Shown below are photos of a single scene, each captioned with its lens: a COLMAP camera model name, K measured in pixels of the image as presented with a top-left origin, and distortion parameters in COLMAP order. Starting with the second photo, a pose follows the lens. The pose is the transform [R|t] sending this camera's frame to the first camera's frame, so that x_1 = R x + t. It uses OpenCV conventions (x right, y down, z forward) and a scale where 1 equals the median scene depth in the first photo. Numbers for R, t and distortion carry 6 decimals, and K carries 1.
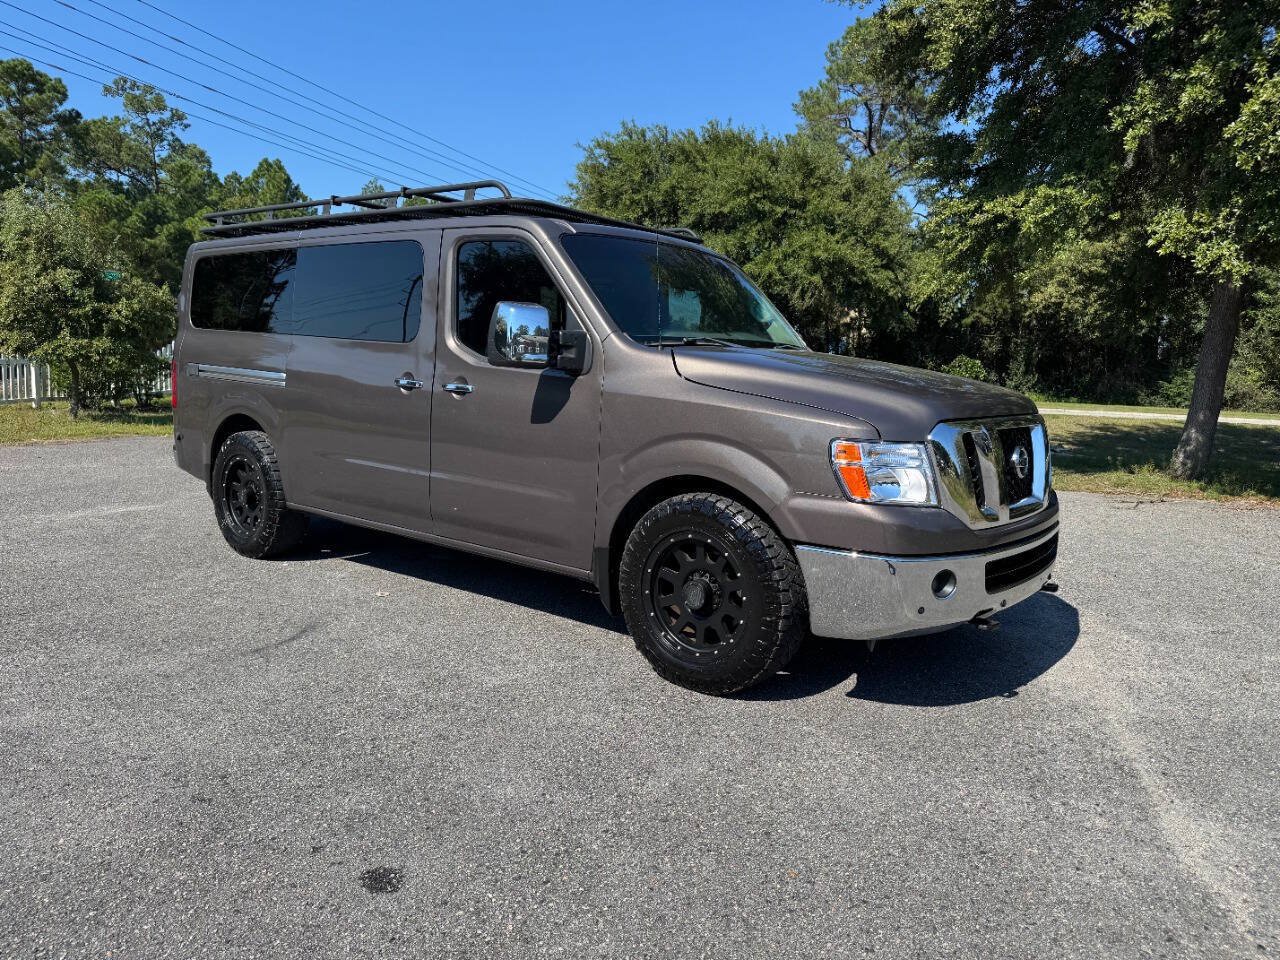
lens RADIAL K [[895.1, 0, 641.3], [0, 895.1, 496.9], [0, 0, 1]] dist [0.086250, -0.104320]
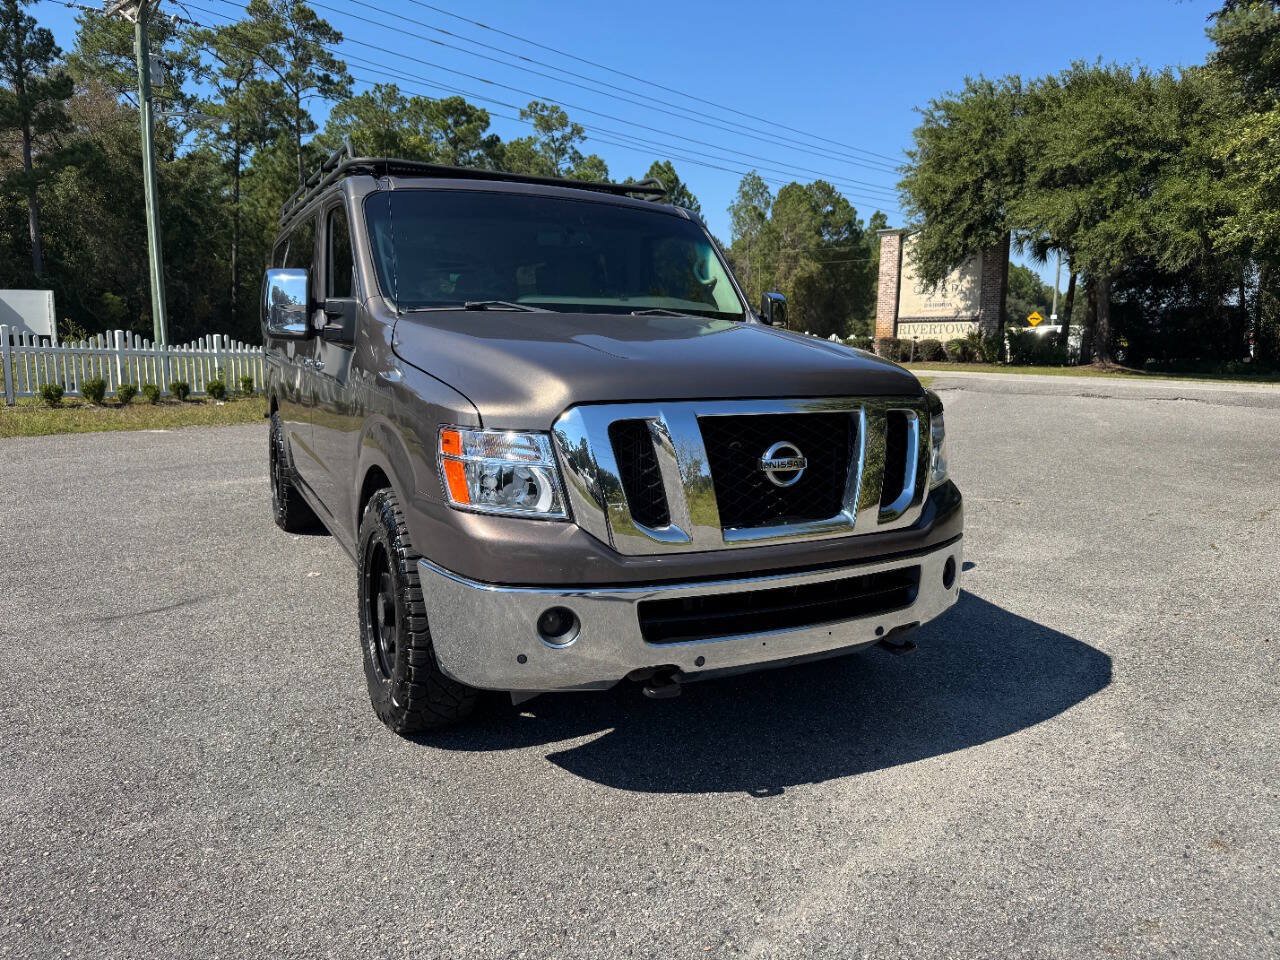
lens RADIAL K [[906.1, 0, 641.8], [0, 906.1, 484.5], [0, 0, 1]] dist [0.029011, -0.034817]
pose [[0.912347, 0.044579, -0.406985, 0.075794], [-0.043701, 0.998979, 0.011458, -0.003223], [0.407080, 0.007332, 0.913363, 0.039562]]
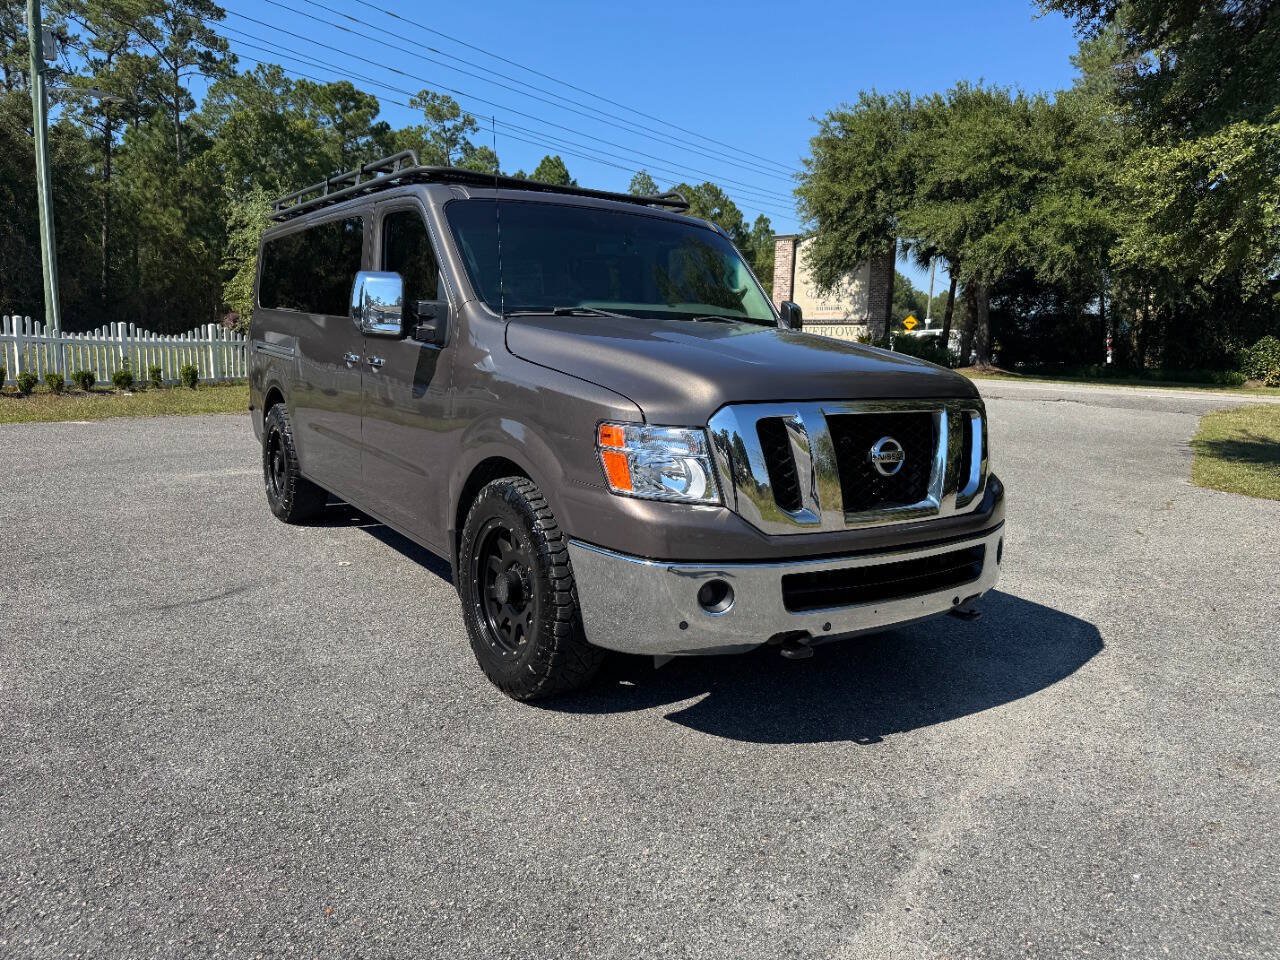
lens RADIAL K [[908.4, 0, 633.4], [0, 908.4, 479.1], [0, 0, 1]] dist [0.017535, -0.018053]
pose [[0.954287, 0.044709, -0.295530, 0.055511], [-0.045179, 0.998965, 0.005242, -0.001504], [0.295458, 0.008349, 0.955319, 0.019212]]
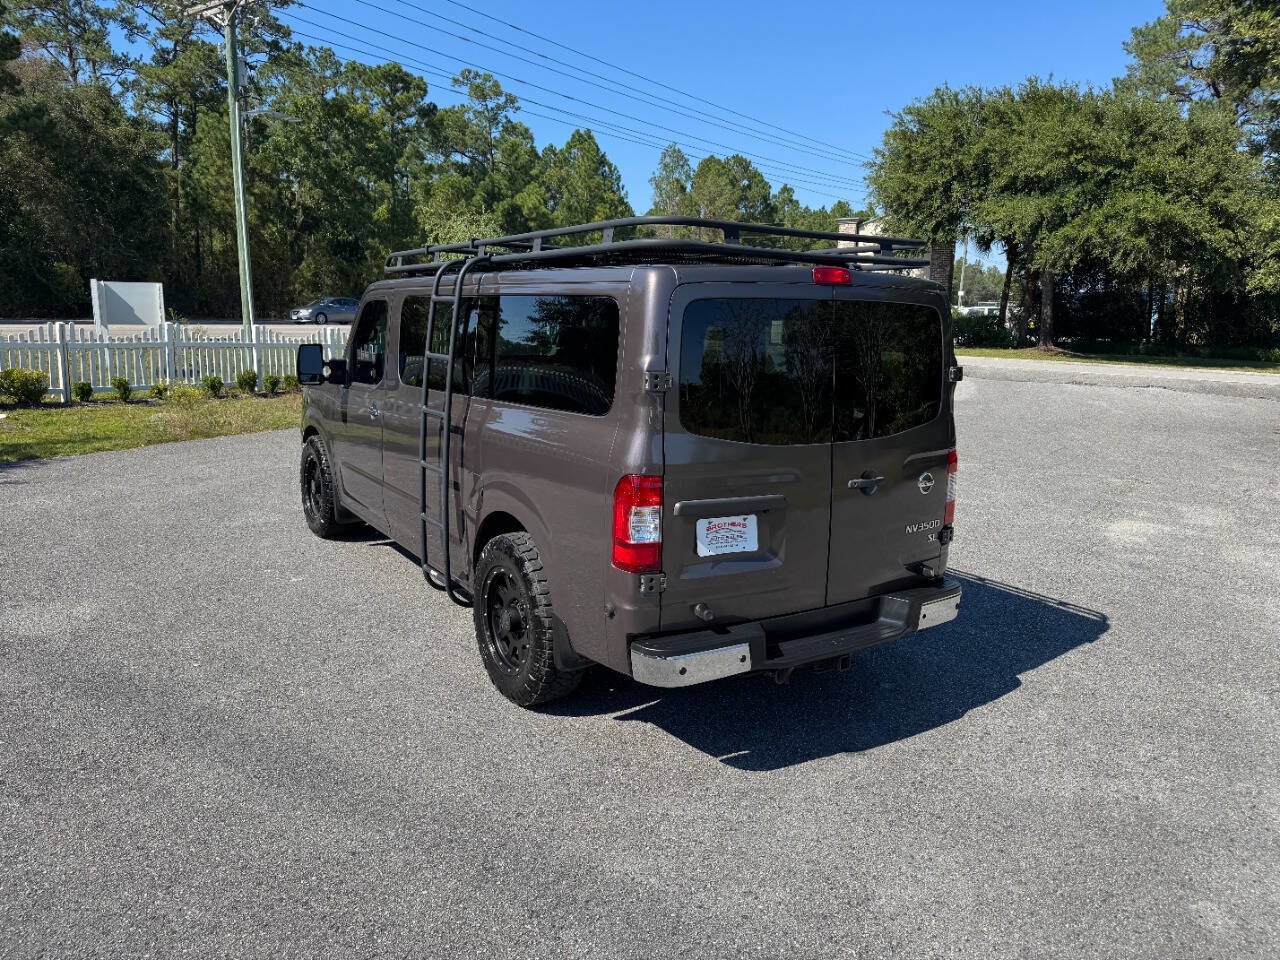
lens RADIAL K [[907.6, 0, 635.0], [0, 907.6, 485.7], [0, 0, 1]] dist [0.028752, -0.039582]
pose [[0.953784, 0.049290, -0.296423, -0.016670], [-0.036919, 0.998203, 0.047192, -0.007946], [0.298216, -0.034067, 0.953890, -0.083674]]
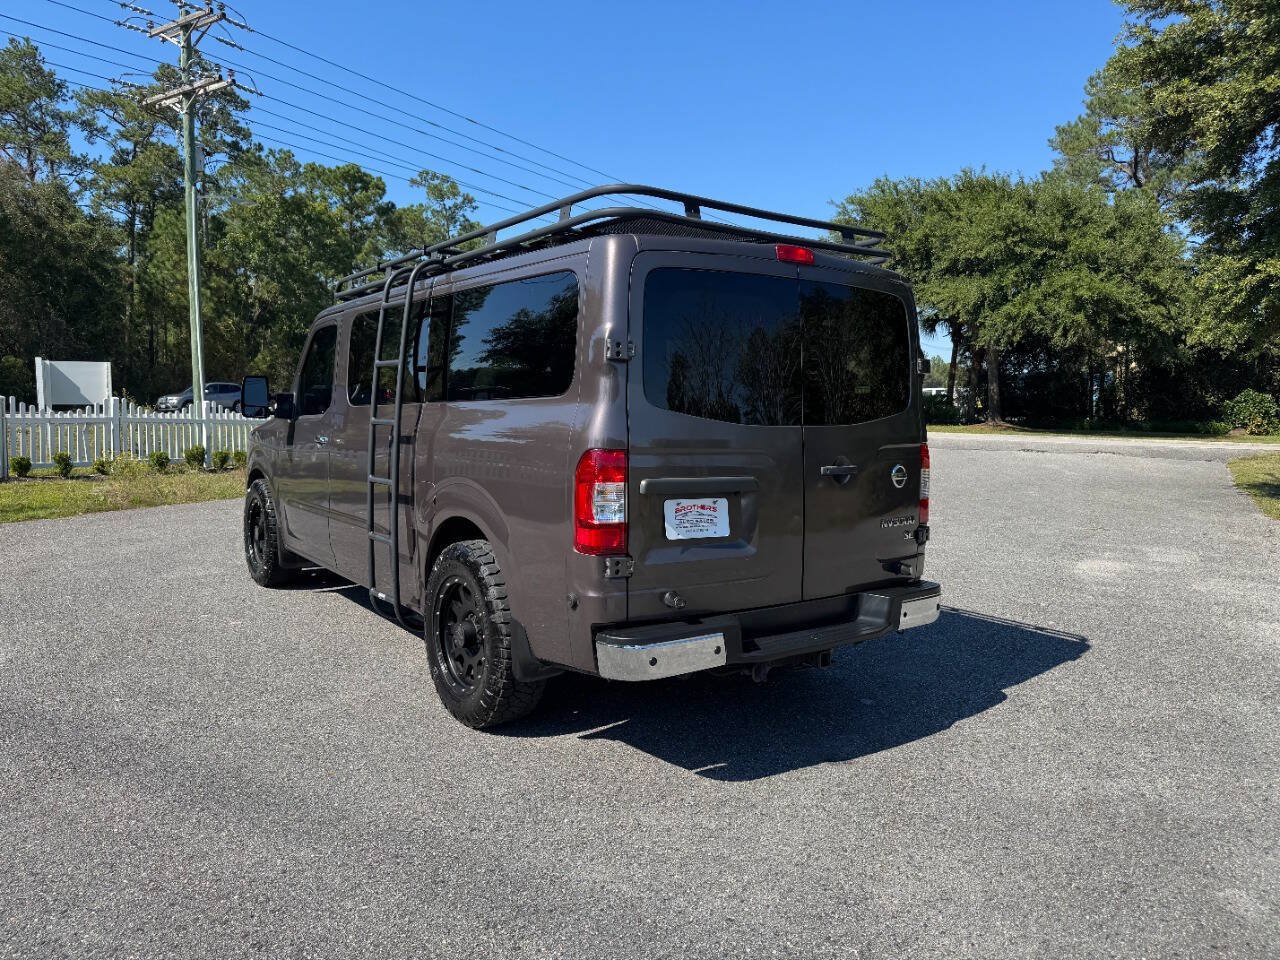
lens RADIAL K [[907.6, 0, 635.0], [0, 907.6, 485.7], [0, 0, 1]] dist [0.028752, -0.039582]
pose [[0.966490, 0.001812, -0.256696, -0.018795], [-0.016503, 0.998345, -0.055087, 0.006120], [0.256172, 0.057477, 0.964921, -0.076520]]
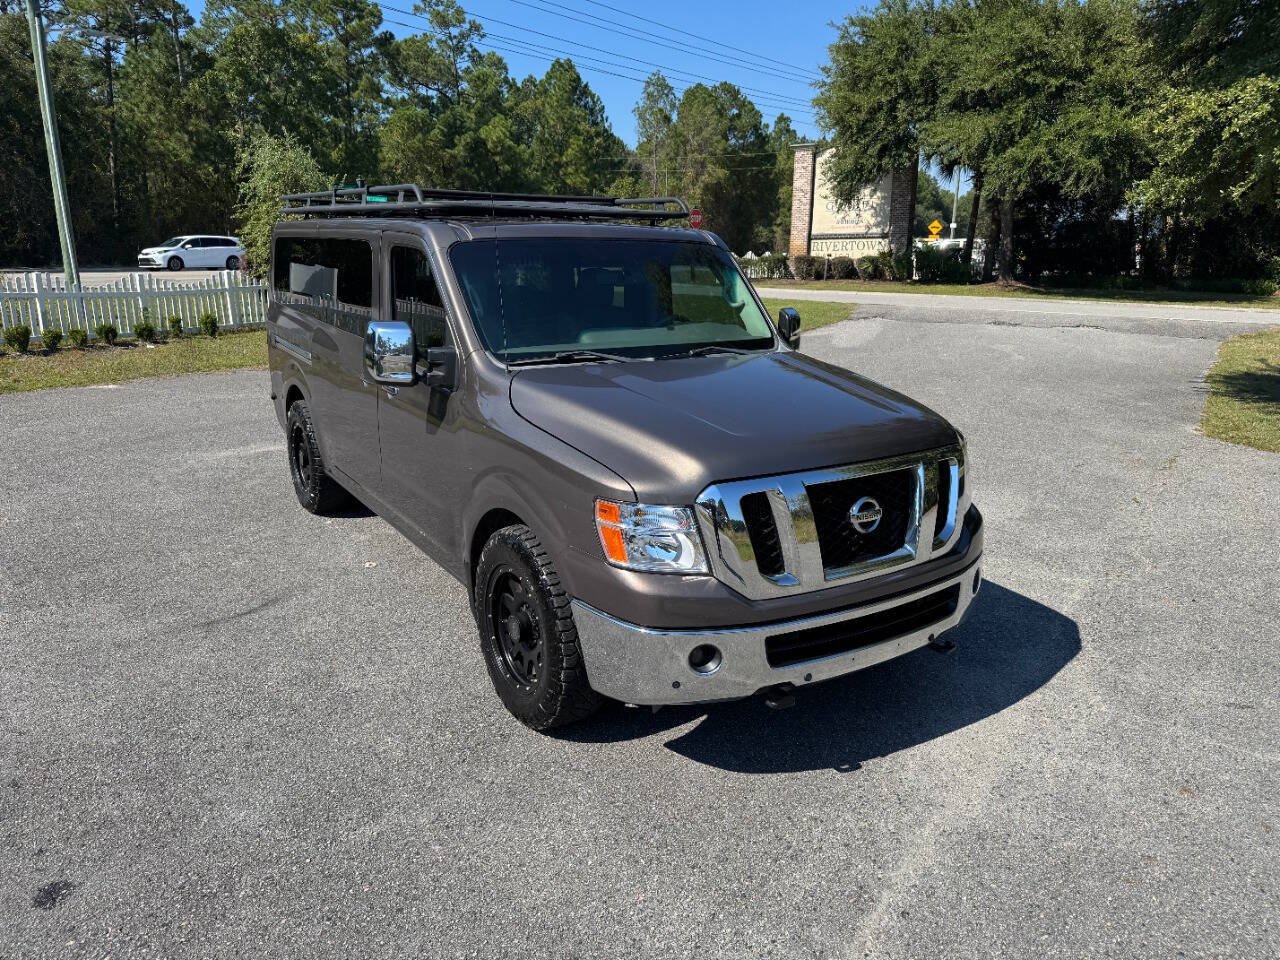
lens RADIAL K [[908.4, 0, 633.4], [0, 908.4, 479.1], [0, 0, 1]] dist [0.017535, -0.018053]
pose [[0.948060, 0.055192, -0.313266, 0.060035], [-0.023374, 0.994257, 0.104434, -0.020031], [0.317231, -0.091688, 0.943906, 0.012973]]
